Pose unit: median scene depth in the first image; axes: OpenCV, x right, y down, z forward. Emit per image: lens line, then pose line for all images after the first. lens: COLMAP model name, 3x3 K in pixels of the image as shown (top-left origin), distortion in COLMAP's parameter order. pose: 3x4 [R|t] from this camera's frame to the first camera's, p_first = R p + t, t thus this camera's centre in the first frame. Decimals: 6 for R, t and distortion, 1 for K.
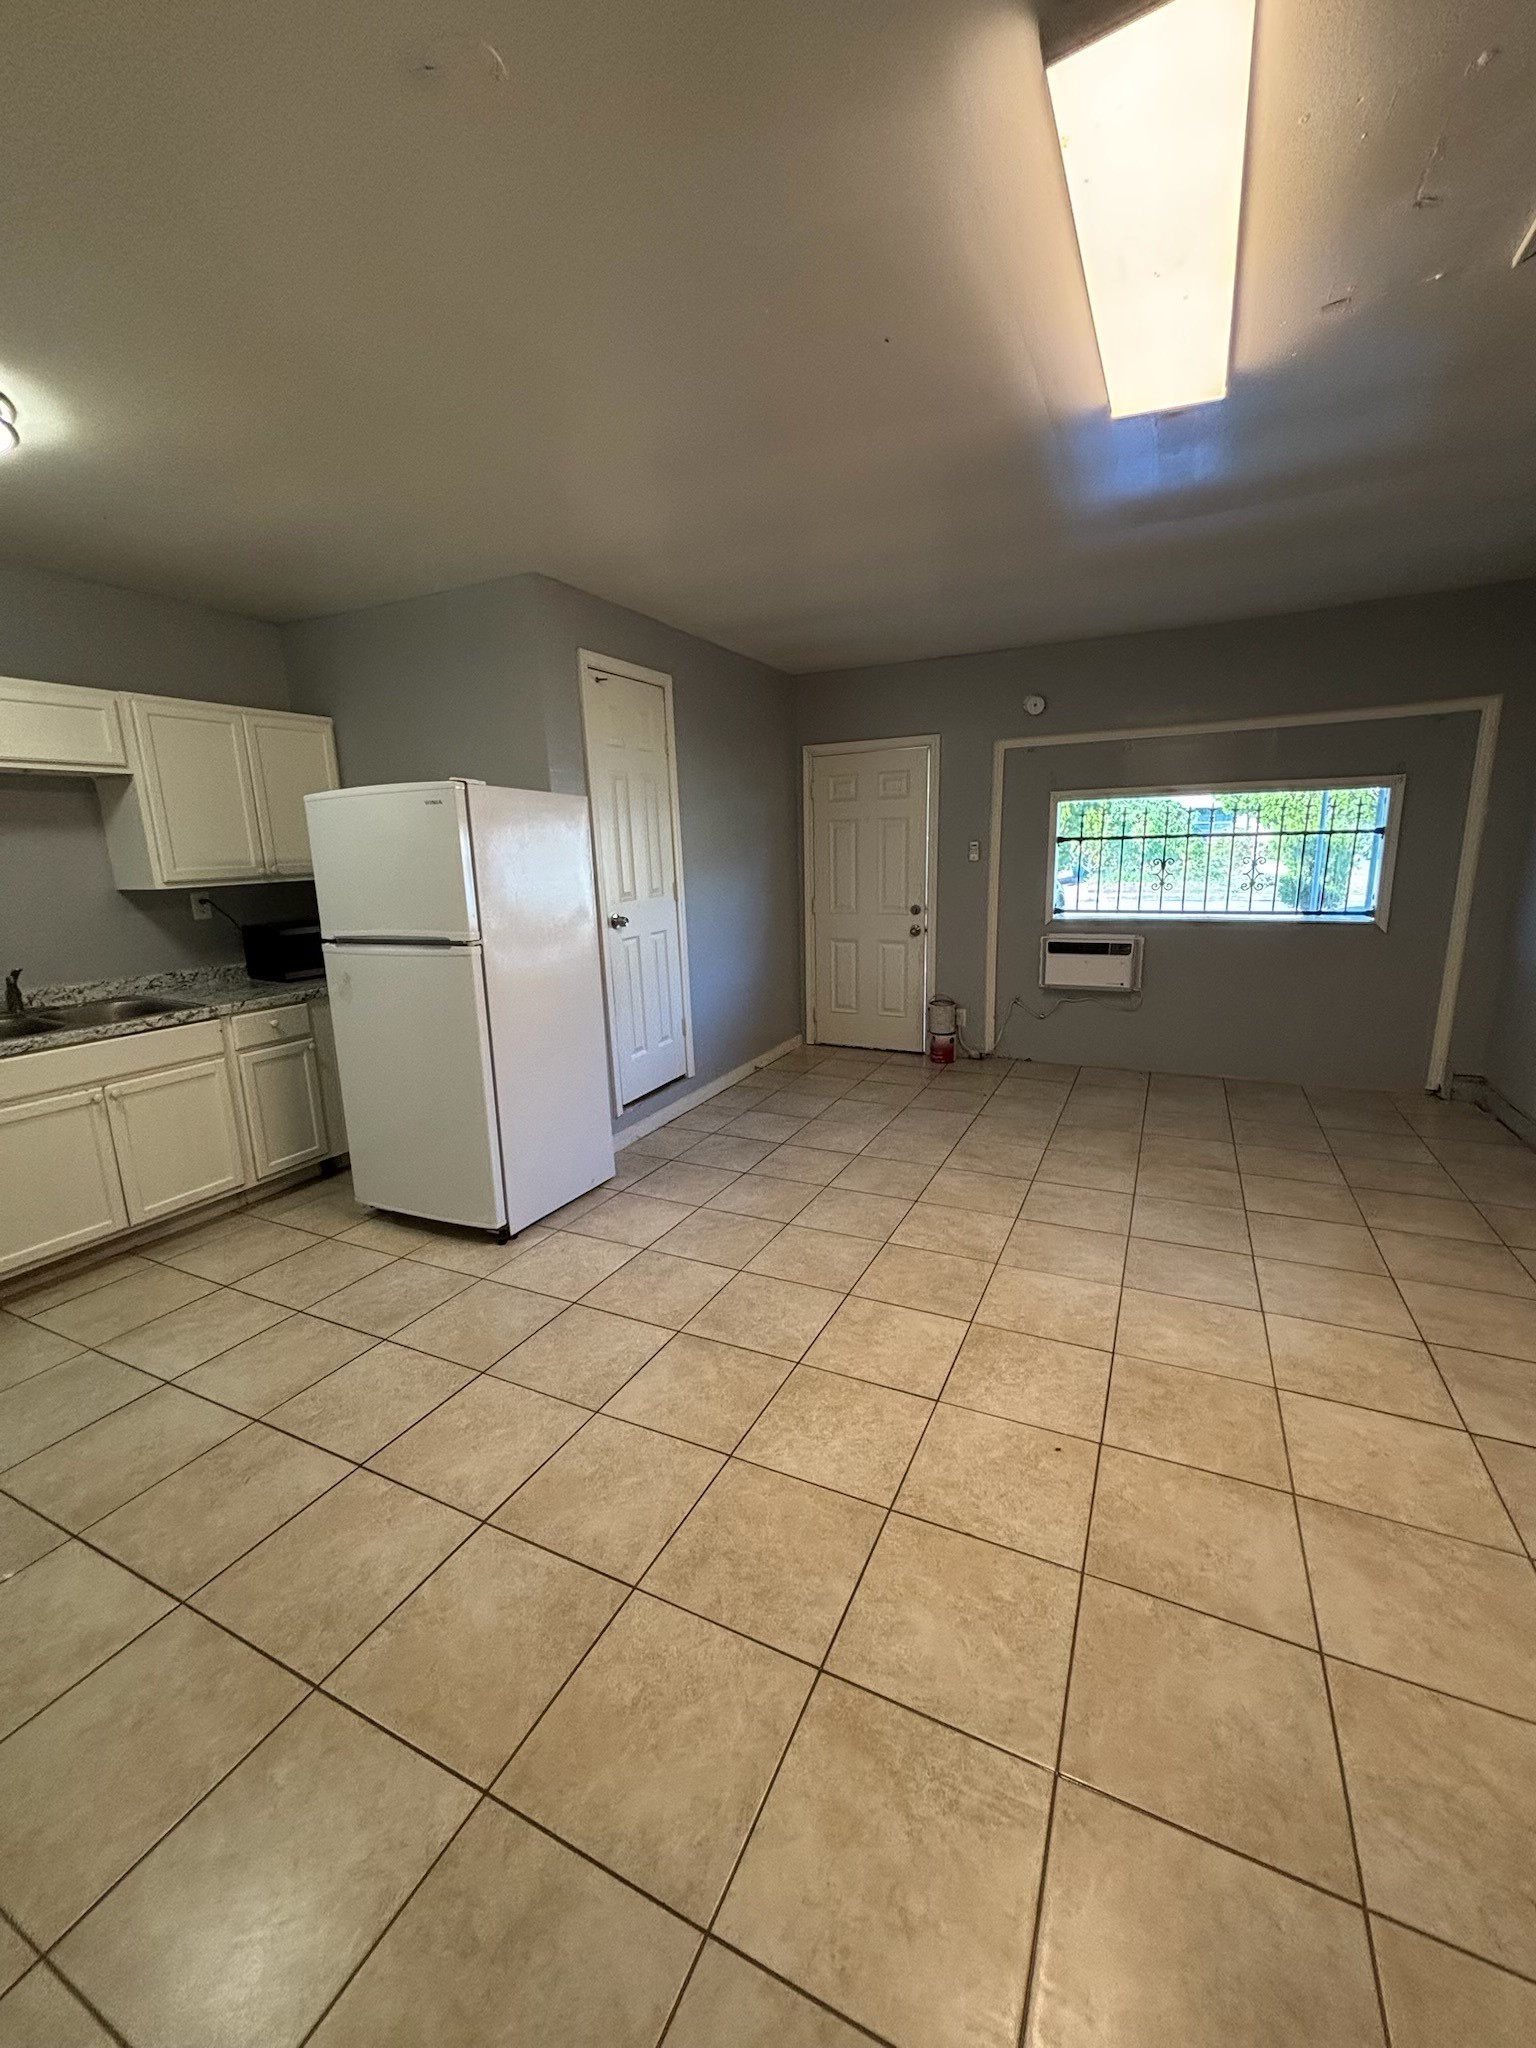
lens RADIAL K [[823.2, 0, 774.6], [0, 823.2, 1019.5], [0, 0, 1]] dist [-0.000539, 0.001713]
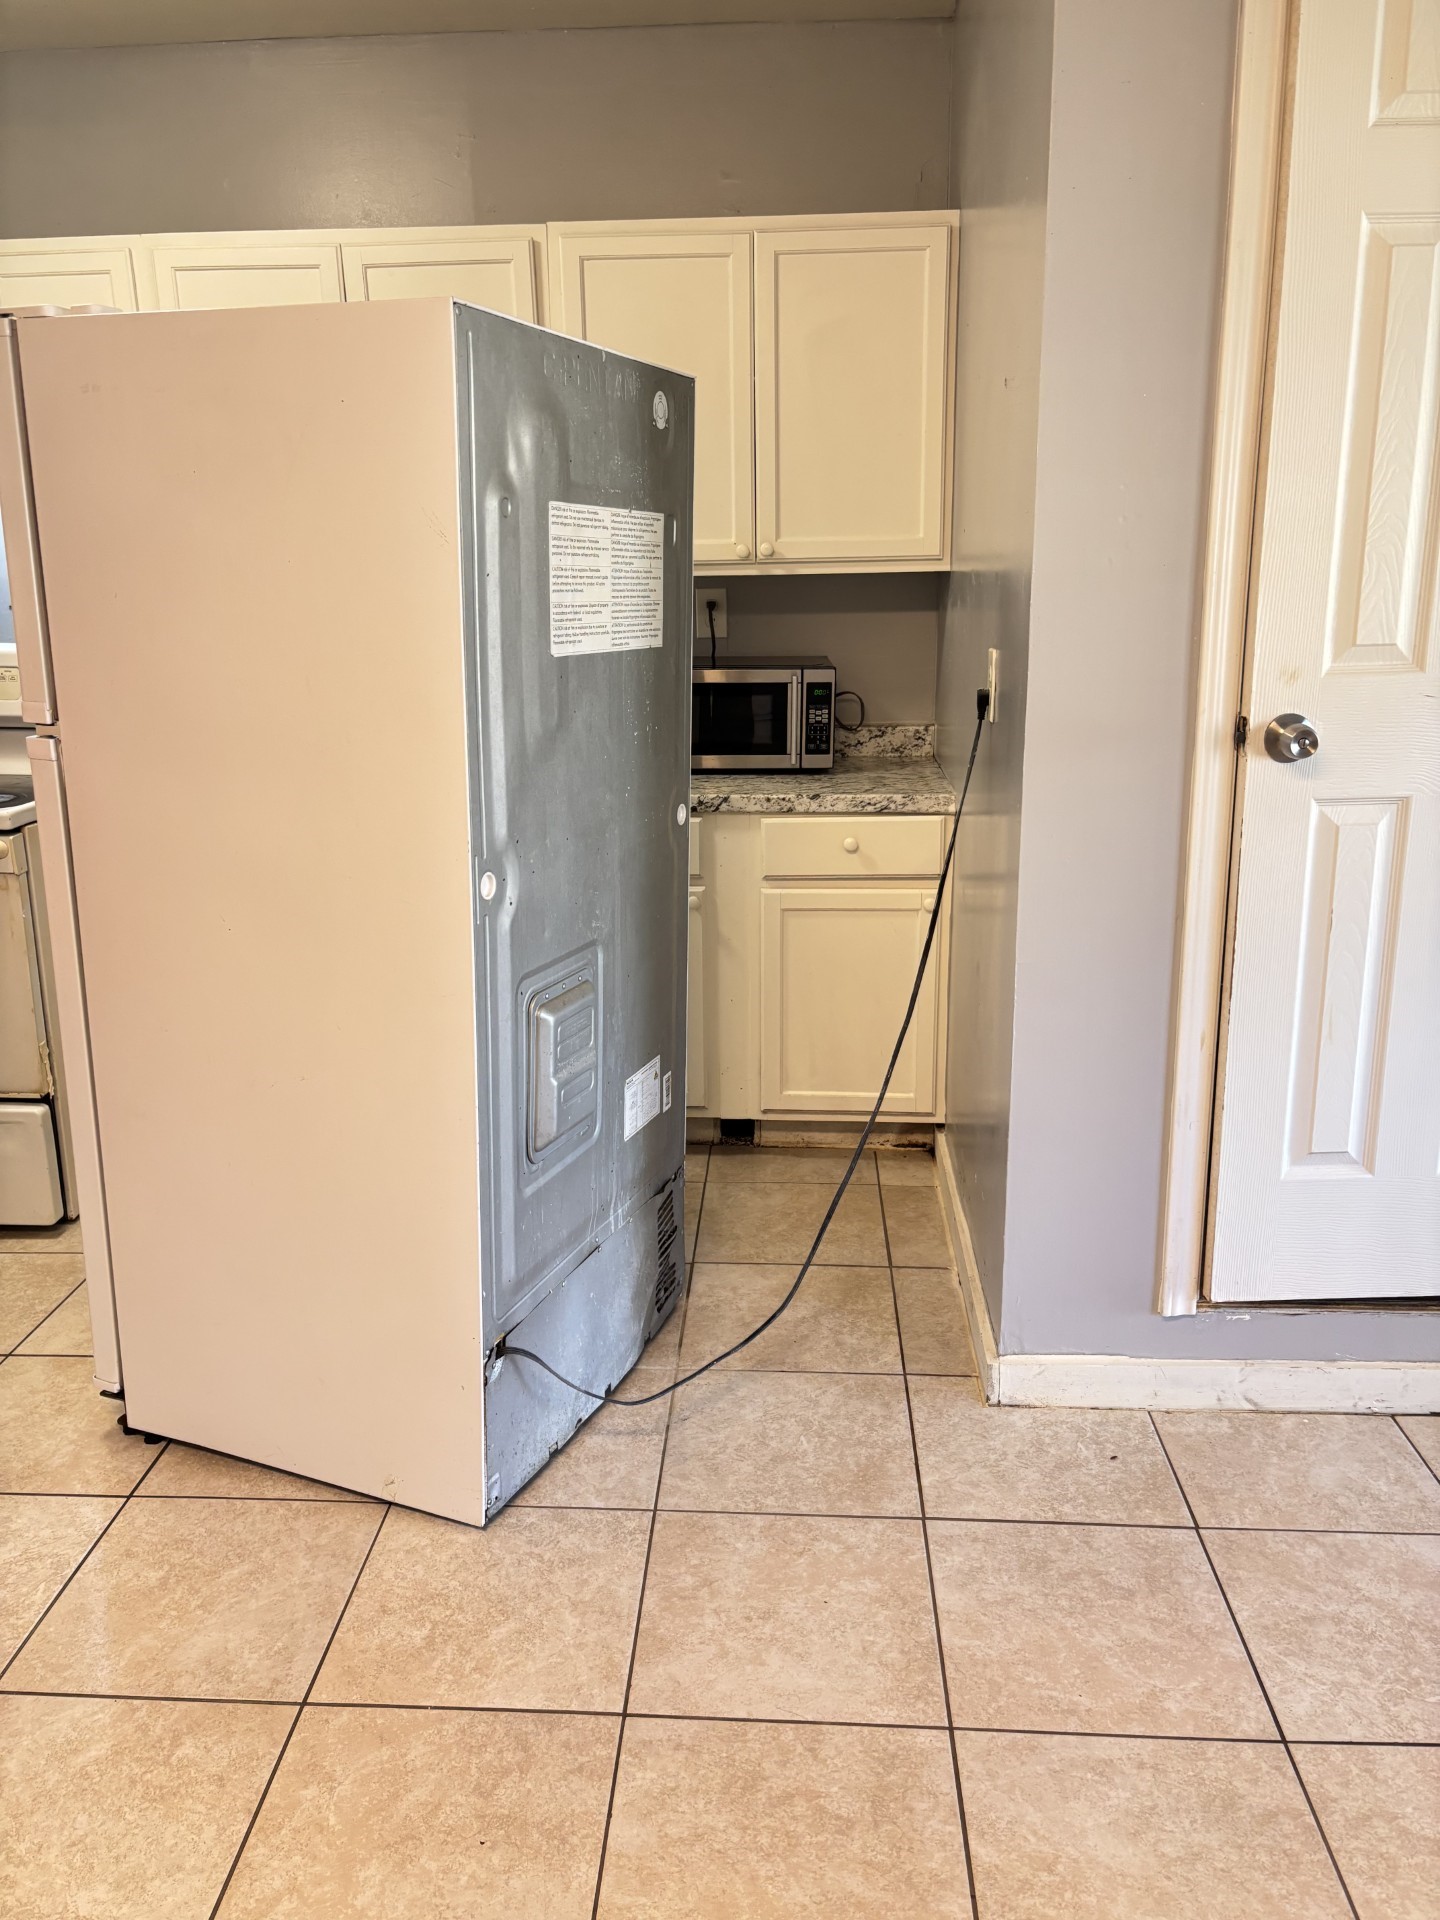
lens RADIAL K [[1458.4, 0, 716.4], [0, 1458.4, 961.3], [0, 0, 1]] dist [0.027564, -0.005788]
pose [[0.380957, 0.270246, -0.884216, 0.342307], [-0.186260, 0.959156, 0.212902, -0.170885], [0.905637, 0.083588, 0.415733, 0.851267]]
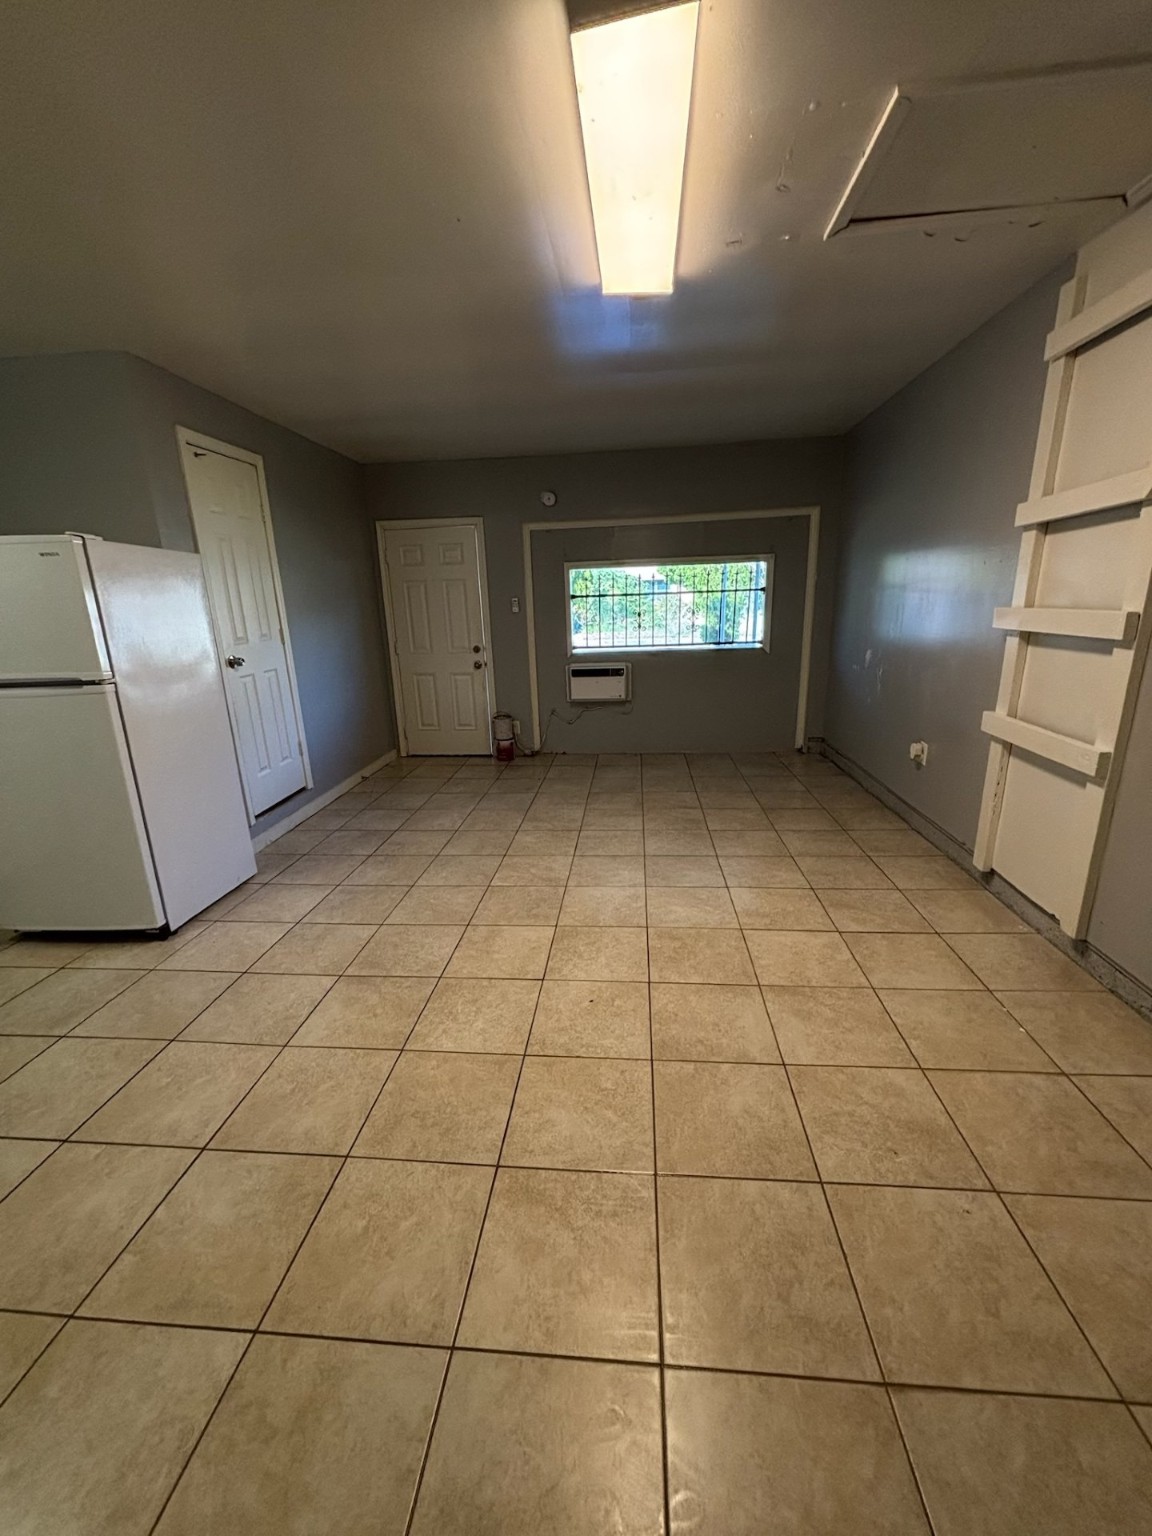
lens RADIAL K [[617.0, 0, 578.2], [0, 617.0, 763.7], [0, 0, 1]] dist [0.004820, -0.000346]
pose [[0.936669, -0.092131, 0.337879, -0.059058], [0.078910, 0.995488, 0.052688, 0.025762], [-0.341209, -0.022689, 0.939714, -0.022530]]
